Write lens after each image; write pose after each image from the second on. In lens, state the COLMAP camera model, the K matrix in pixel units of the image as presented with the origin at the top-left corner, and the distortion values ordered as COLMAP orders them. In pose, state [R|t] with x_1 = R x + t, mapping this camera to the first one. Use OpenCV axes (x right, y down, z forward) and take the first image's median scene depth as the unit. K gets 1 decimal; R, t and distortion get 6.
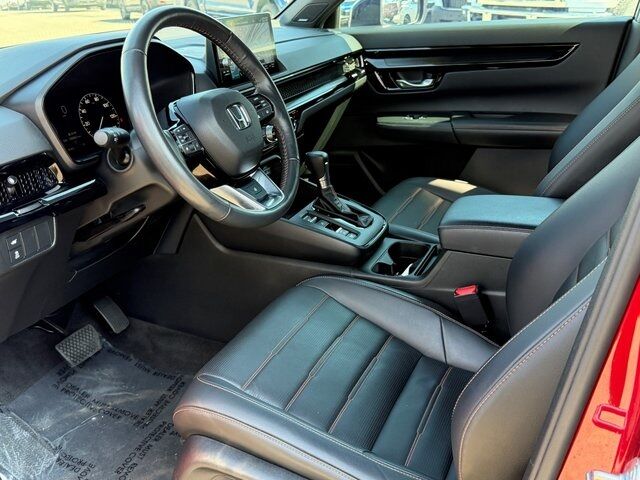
lens RADIAL K [[634.5, 0, 318.7], [0, 634.5, 236.1], [0, 0, 1]] dist [0.006711, 0.000000]
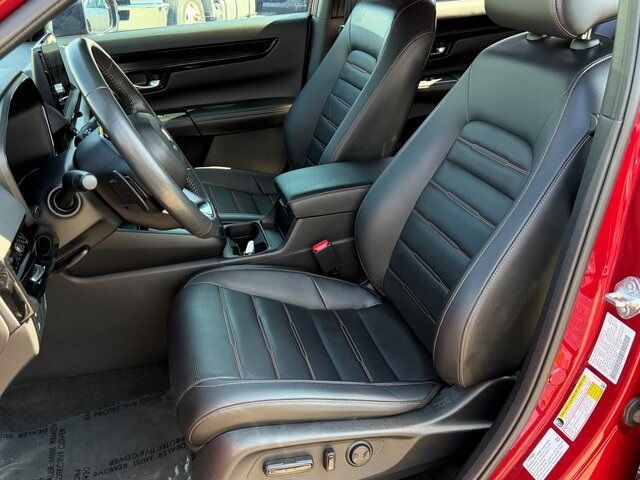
lens RADIAL K [[597.2, 0, 321.0], [0, 597.2, 243.0], [0, 0, 1]] dist [-0.005699, 0.000000]
pose [[0.767352, -0.264766, 0.584011, -0.316349], [0.239353, 0.963214, 0.122187, -0.044764], [-0.594879, 0.046024, 0.802497, 0.044441]]
